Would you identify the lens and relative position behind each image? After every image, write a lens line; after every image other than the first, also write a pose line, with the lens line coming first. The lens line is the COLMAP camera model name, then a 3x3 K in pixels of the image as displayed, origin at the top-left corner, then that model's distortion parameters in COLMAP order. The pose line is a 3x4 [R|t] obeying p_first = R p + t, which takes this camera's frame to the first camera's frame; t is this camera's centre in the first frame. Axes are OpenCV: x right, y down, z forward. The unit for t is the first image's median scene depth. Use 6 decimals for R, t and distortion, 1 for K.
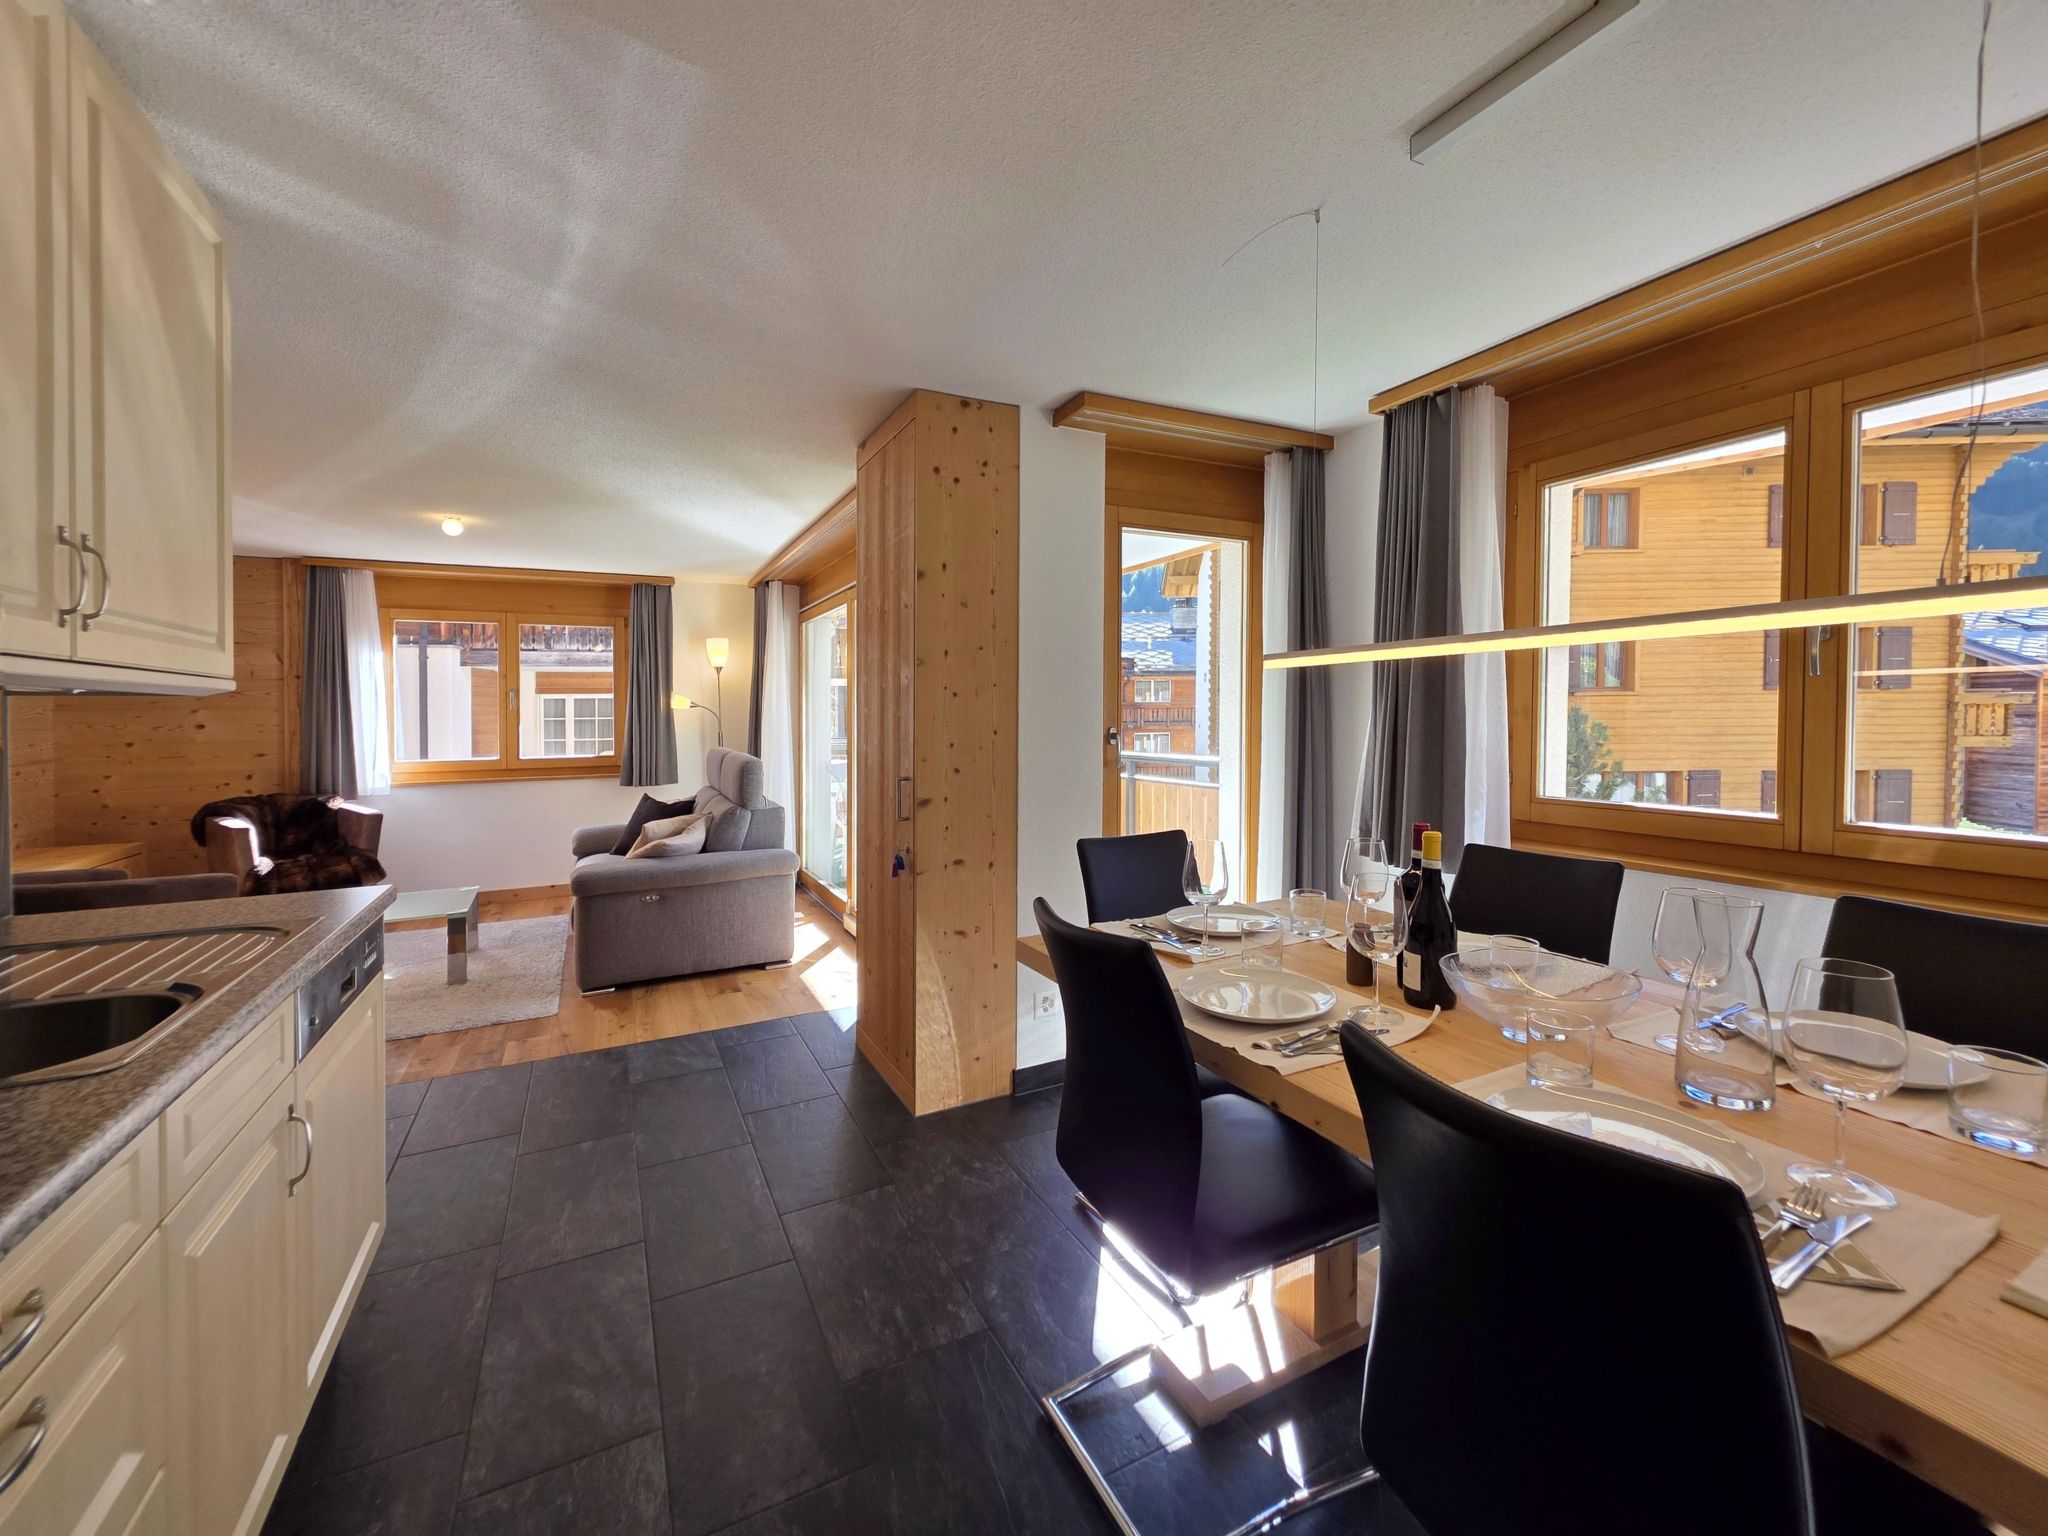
lens RADIAL K [[825.7, 0, 1030.6], [0, 825.7, 728.2], [0, 0, 1]] dist [0.000638, 0.000006]
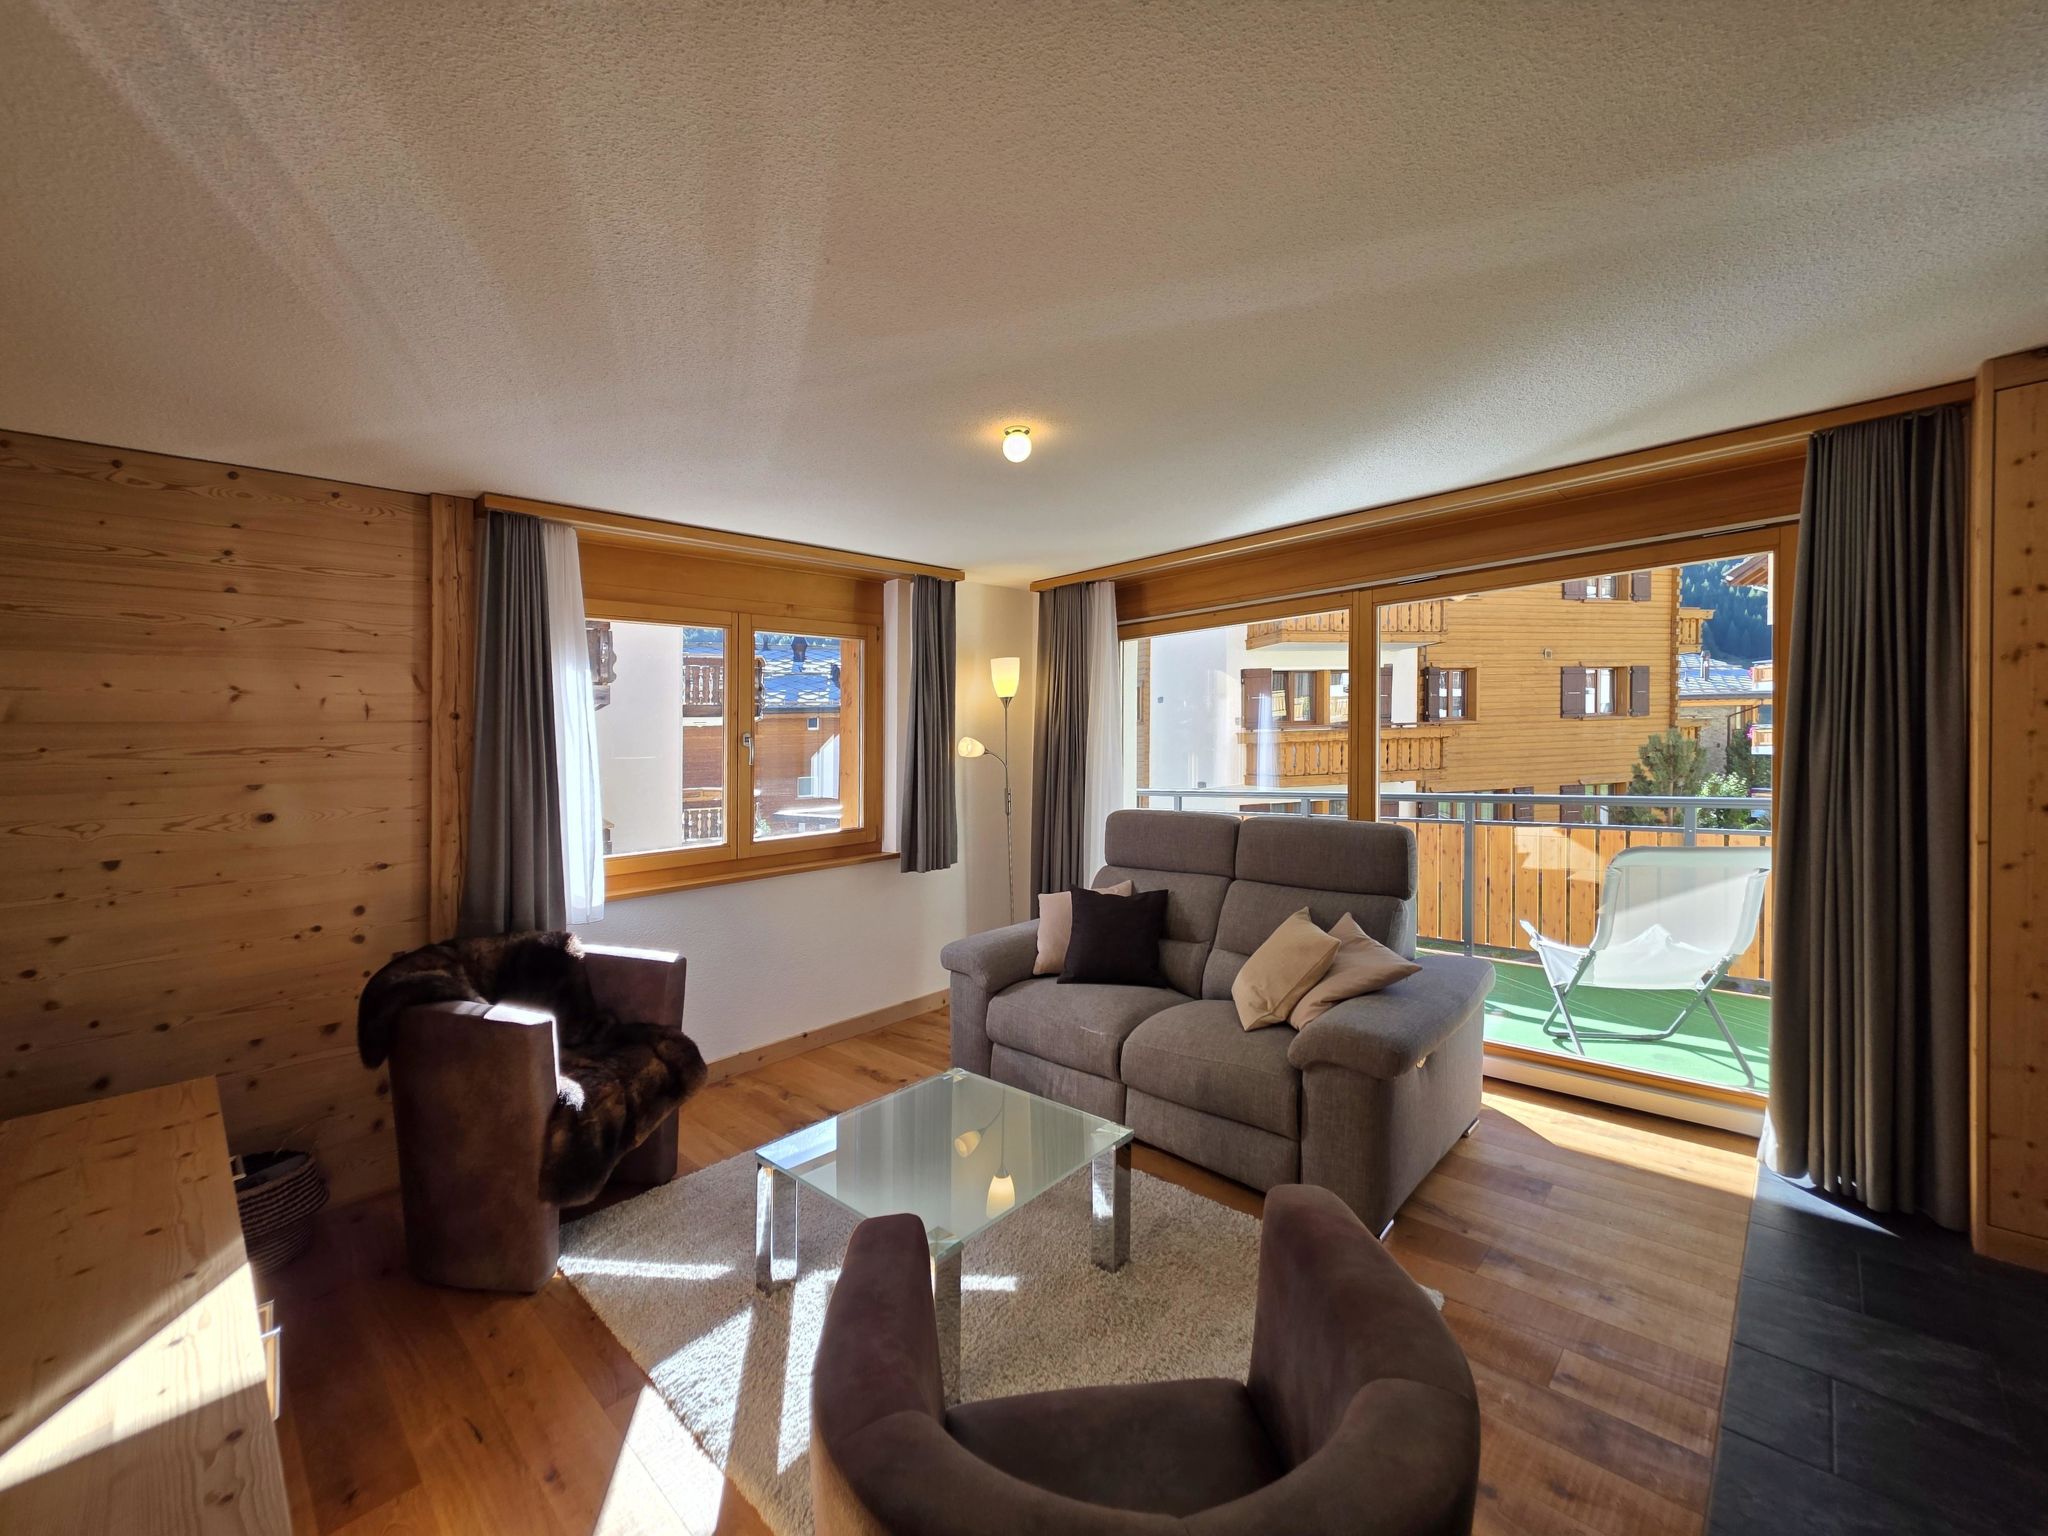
lens RADIAL K [[817.9, 0, 1028.2], [0, 817.9, 752.3], [0, 0, 1]] dist [0.000919, -0.000011]
pose [[0.950183, -0.026287, 0.310583, -0.699908], [0.031738, 0.999418, -0.012510, -0.020131], [-0.310074, 0.021744, 0.950464, 0.377701]]
